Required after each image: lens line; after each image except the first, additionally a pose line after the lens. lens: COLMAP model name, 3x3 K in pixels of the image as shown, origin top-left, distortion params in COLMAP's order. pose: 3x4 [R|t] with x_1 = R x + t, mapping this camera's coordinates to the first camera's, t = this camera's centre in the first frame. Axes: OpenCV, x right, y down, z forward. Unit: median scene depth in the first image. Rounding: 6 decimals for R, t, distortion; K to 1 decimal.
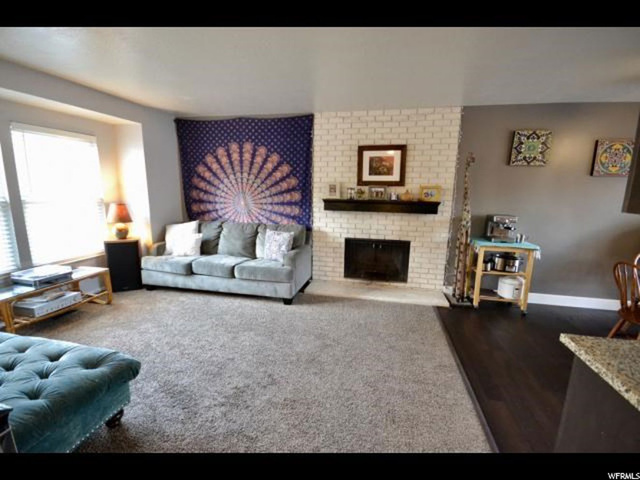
lens RADIAL K [[286.6, 0, 323.3], [0, 286.6, 239.7], [0, 0, 1]] dist [-0.001600, -0.000484]
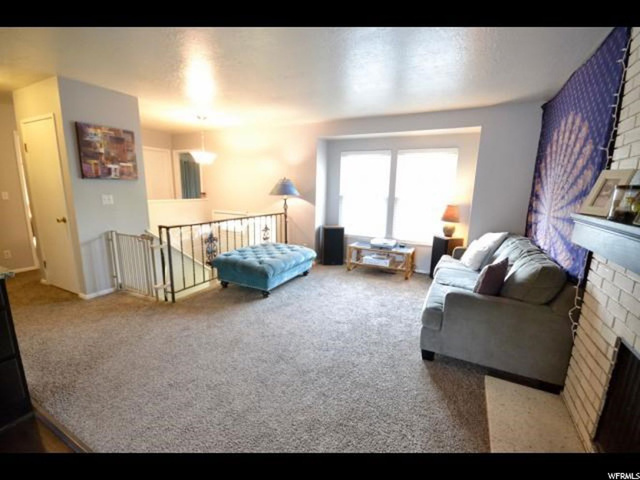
lens RADIAL K [[286.6, 0, 323.3], [0, 286.6, 239.7], [0, 0, 1]] dist [-0.001600, -0.000484]
pose [[-0.245154, 0.152137, -0.957473, 0.646051], [-0.193204, 0.960134, 0.202028, -0.158484], [0.950038, 0.234515, -0.205987, 0.992568]]
